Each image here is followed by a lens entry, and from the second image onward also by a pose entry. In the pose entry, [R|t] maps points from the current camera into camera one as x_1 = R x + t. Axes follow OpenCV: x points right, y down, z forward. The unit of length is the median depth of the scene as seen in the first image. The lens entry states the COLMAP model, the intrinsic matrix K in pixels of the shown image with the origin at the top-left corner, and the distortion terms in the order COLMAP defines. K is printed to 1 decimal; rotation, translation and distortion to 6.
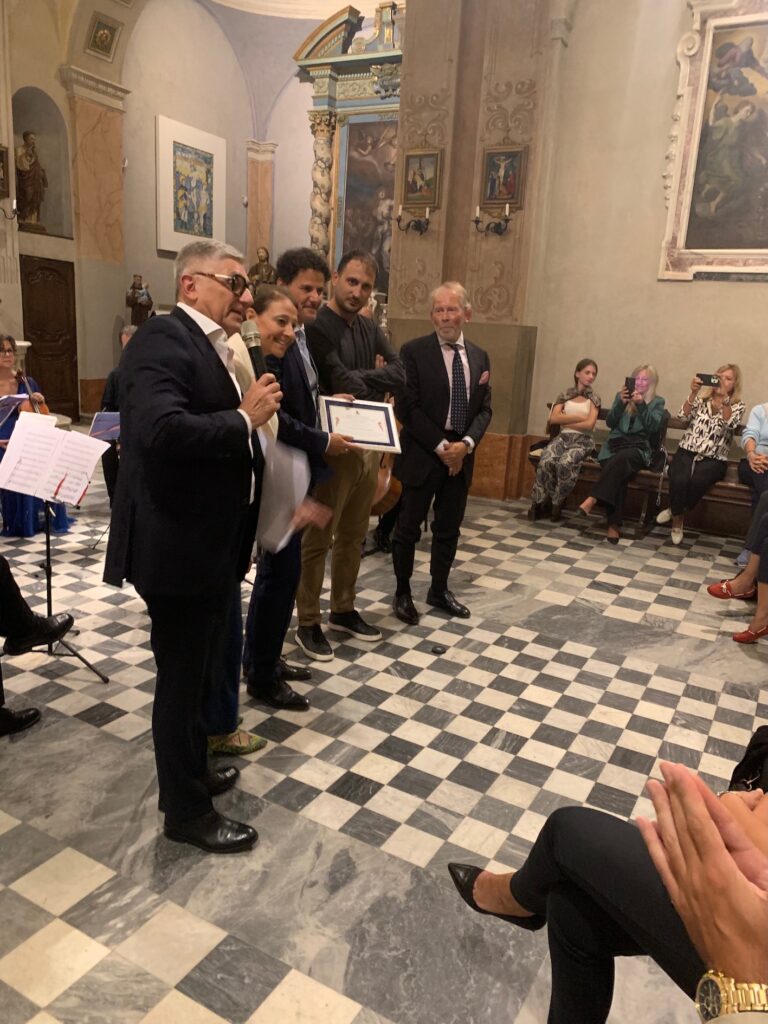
lens RADIAL K [[777.4, 0, 385.6], [0, 777.4, 500.9], [0, 0, 1]] dist [0.010140, -0.002293]
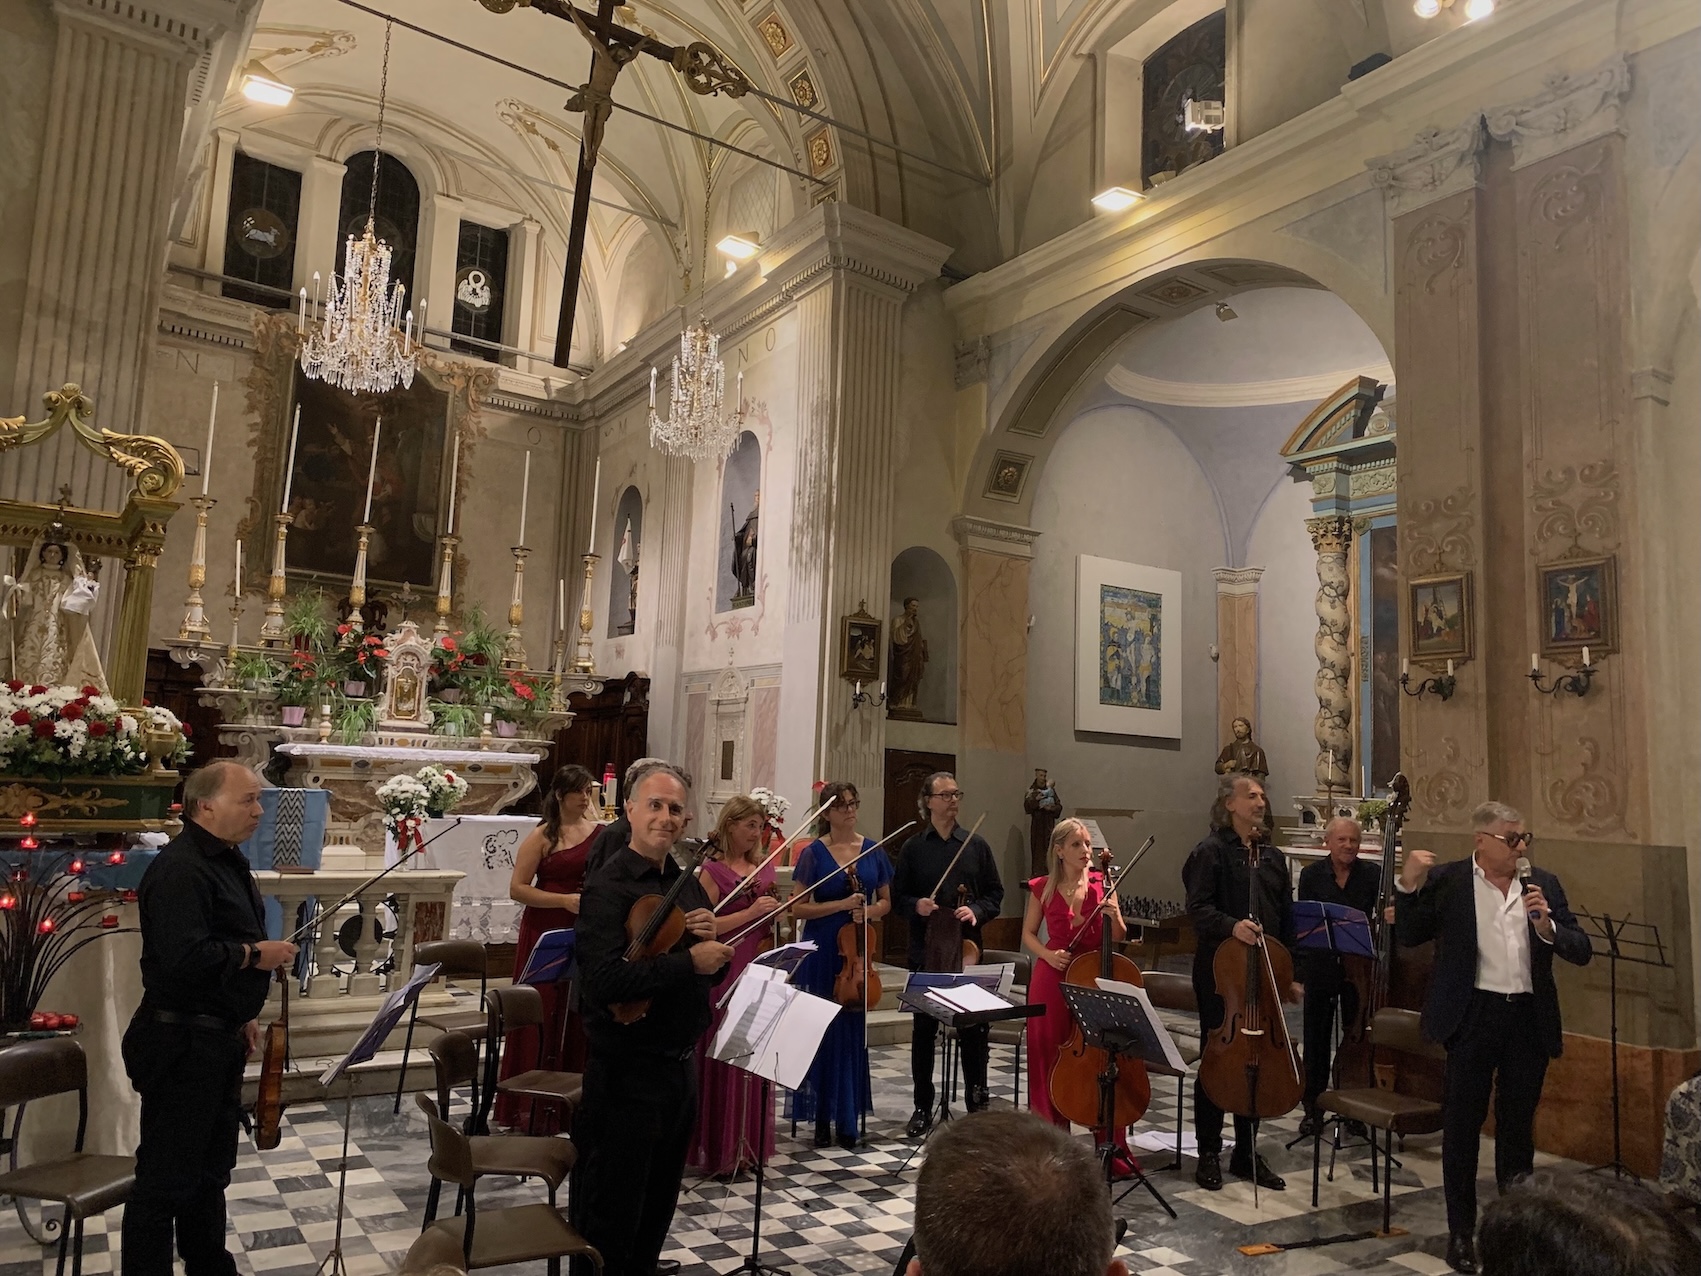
lens RADIAL K [[1277.6, 0, 852.2], [0, 1277.6, 622.1], [0, 0, 1]] dist [0.083573, -0.118474]
pose [[0.878317, -0.085996, -0.470280, 0.123130], [-0.094582, 0.932989, -0.347255, 0.003507], [0.468629, 0.349480, 0.811327, -0.083647]]
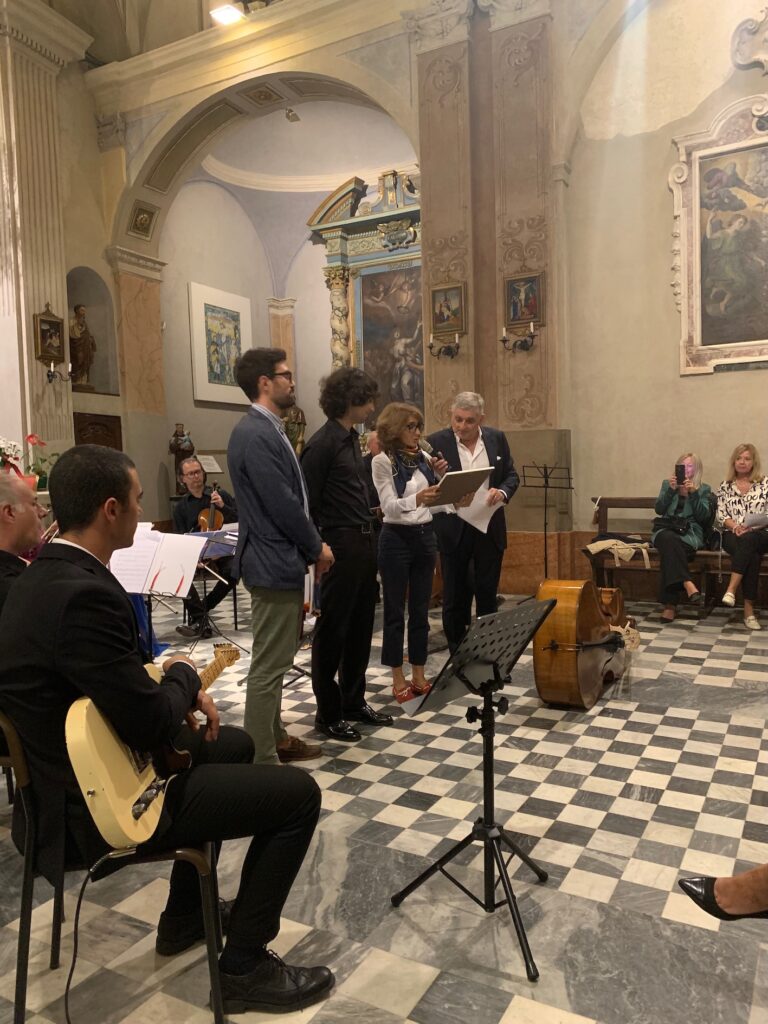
lens RADIAL K [[775.2, 0, 390.4], [0, 775.2, 501.7], [0, 0, 1]] dist [0.017351, -0.014233]
pose [[0.996093, -0.088316, 0.000055, -0.059372], [0.086971, 0.980814, -0.174472, 0.035754], [0.015354, 0.173795, 0.984662, -0.028607]]
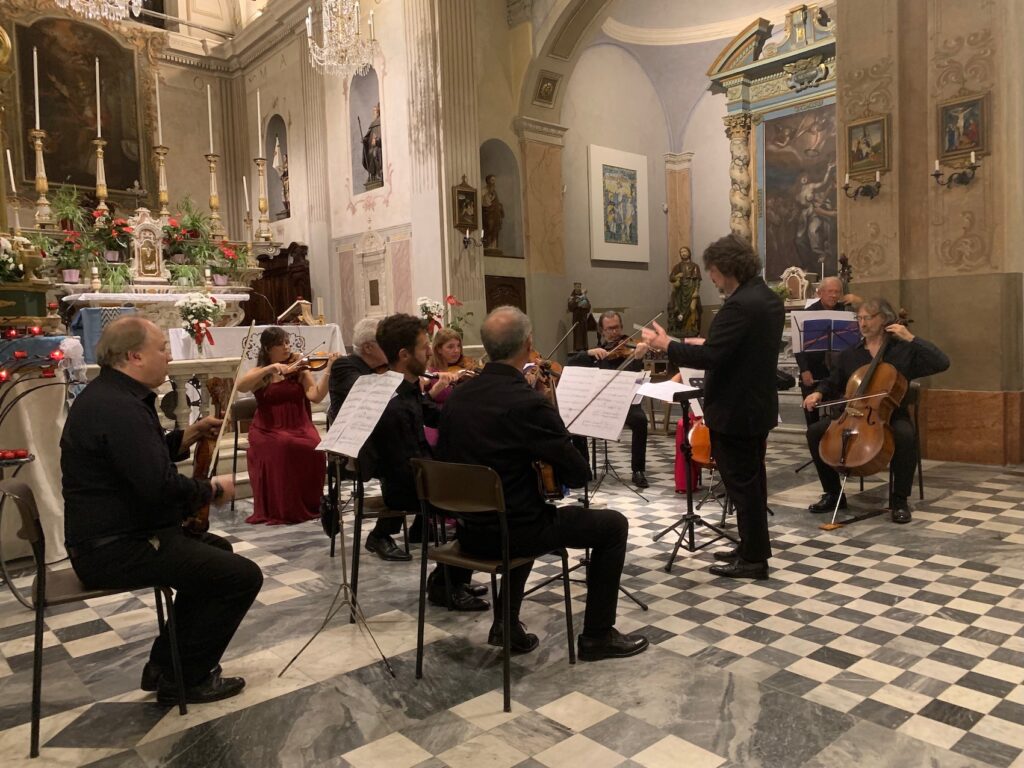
lens RADIAL K [[775.2, 0, 506.2], [0, 775.2, 373.4], [0, 0, 1]] dist [0.017351, -0.014233]
pose [[0.936240, -0.077032, -0.342814, -0.068838], [0.015213, 0.983644, -0.179482, 0.047570], [0.351032, 0.162823, 0.922098, -0.039210]]
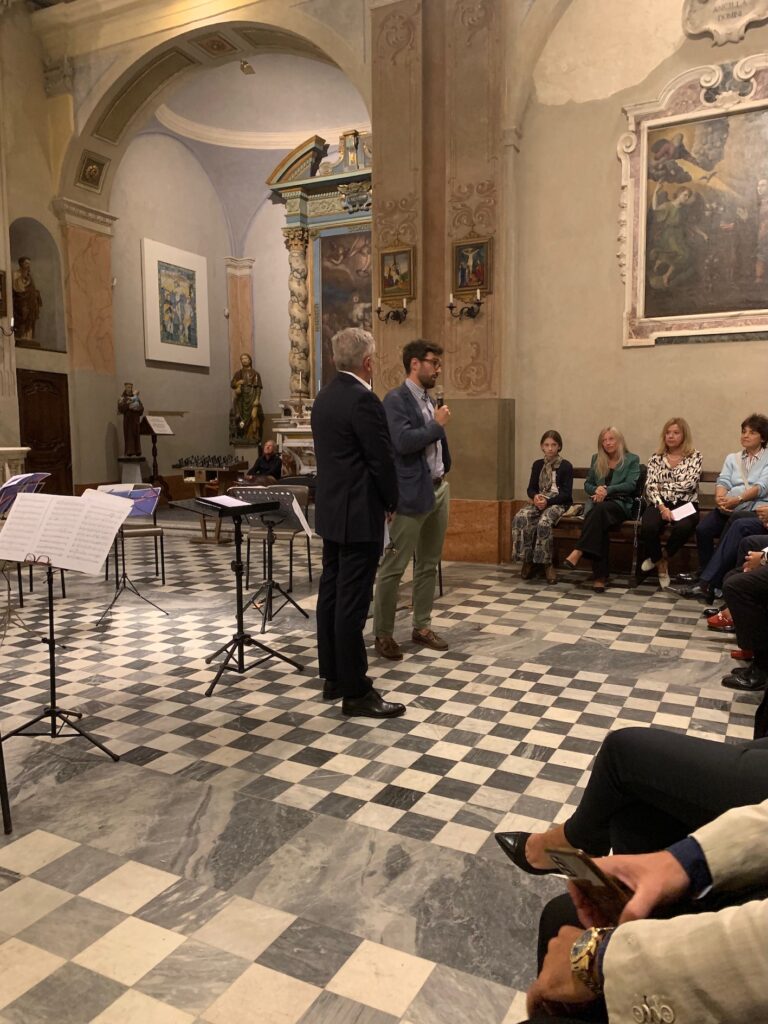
lens RADIAL K [[775.2, 0, 390.4], [0, 775.2, 501.7], [0, 0, 1]] dist [0.017351, -0.014233]
pose [[0.997134, -0.067450, 0.034266, -0.021564], [0.071405, 0.988722, -0.131643, 0.042905], [-0.025000, 0.133713, 0.990705, -0.028337]]
